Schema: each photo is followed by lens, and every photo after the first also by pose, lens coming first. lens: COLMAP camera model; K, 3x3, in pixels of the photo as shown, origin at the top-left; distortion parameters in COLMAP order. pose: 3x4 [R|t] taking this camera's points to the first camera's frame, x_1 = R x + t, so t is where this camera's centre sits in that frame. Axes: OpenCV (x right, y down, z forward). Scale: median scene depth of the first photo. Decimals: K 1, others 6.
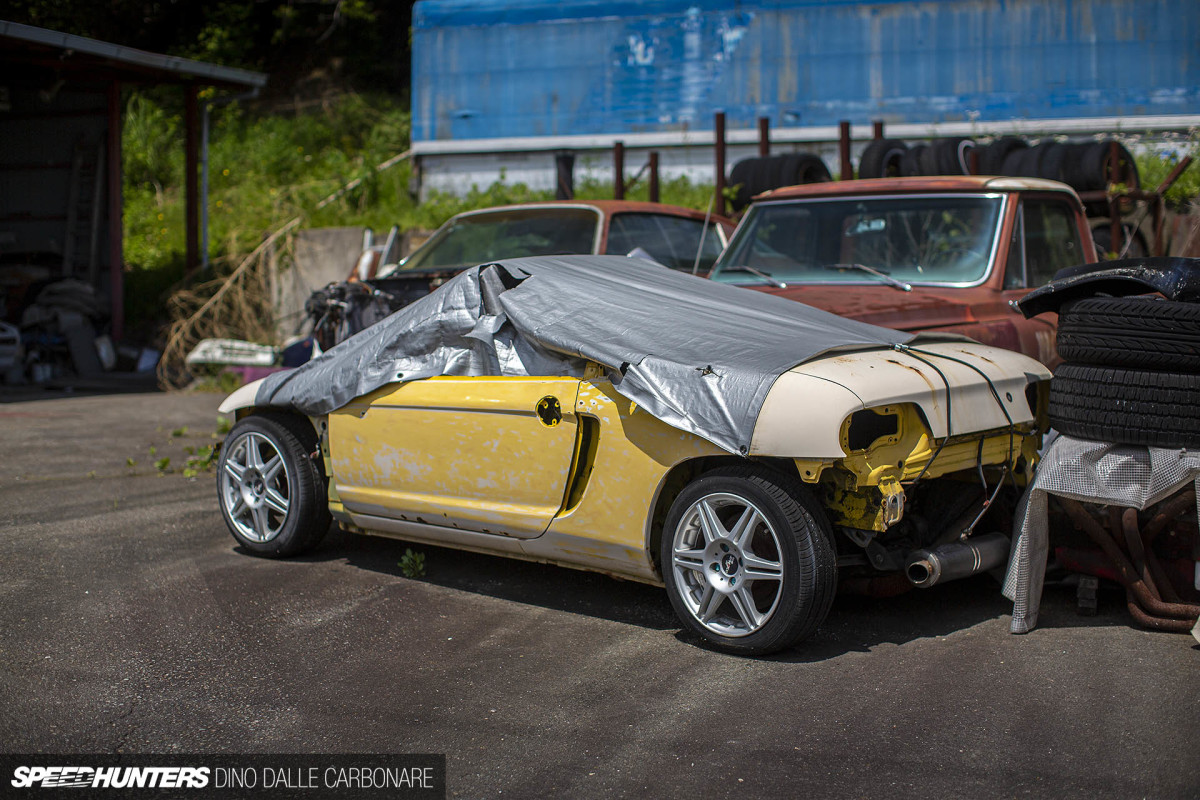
lens RADIAL K [[1752.1, 0, 600.0], [0, 1752.1, 400.0], [0, 0, 1]] dist [-0.213503, 0.541833]
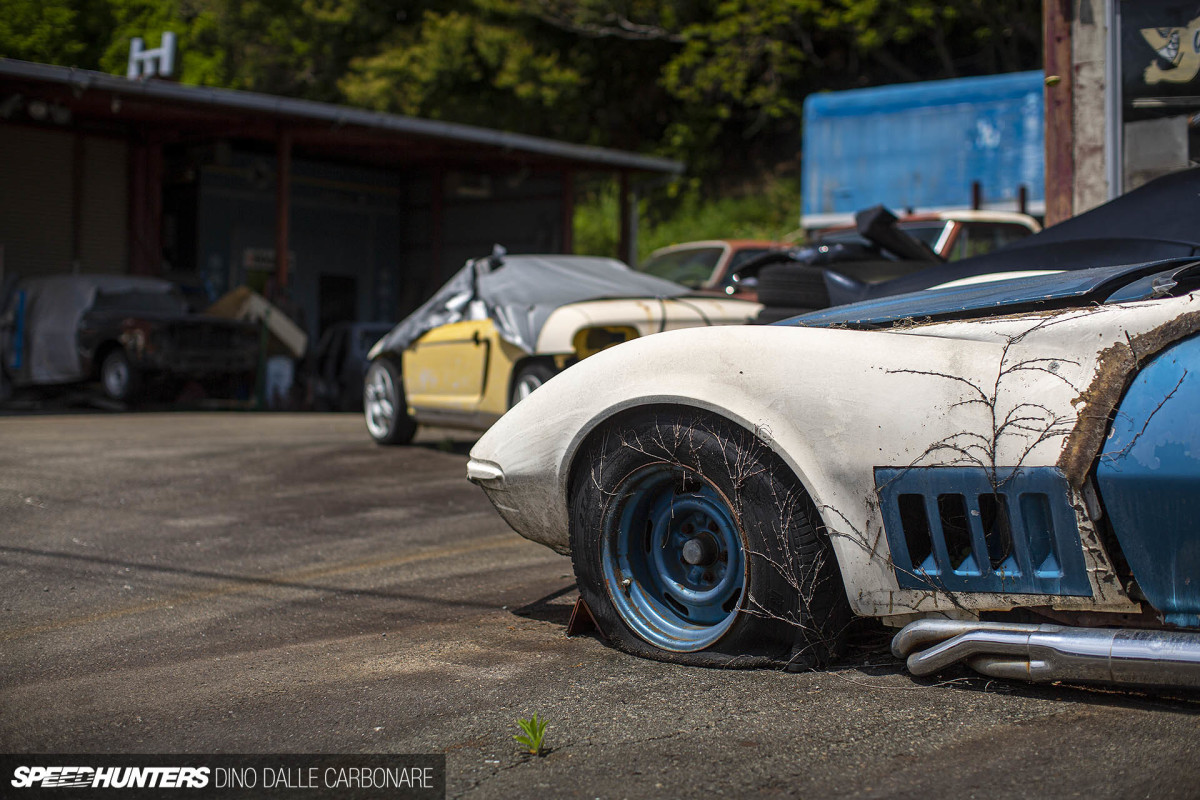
lens RADIAL K [[1752.1, 0, 600.0], [0, 1752.1, 400.0], [0, 0, 1]] dist [-0.213503, 0.541833]
pose [[0.934523, 0.013365, -0.355652, 0.193850], [-0.032903, 0.998259, -0.048946, 0.040705], [0.354379, 0.057443, 0.933336, -0.155571]]
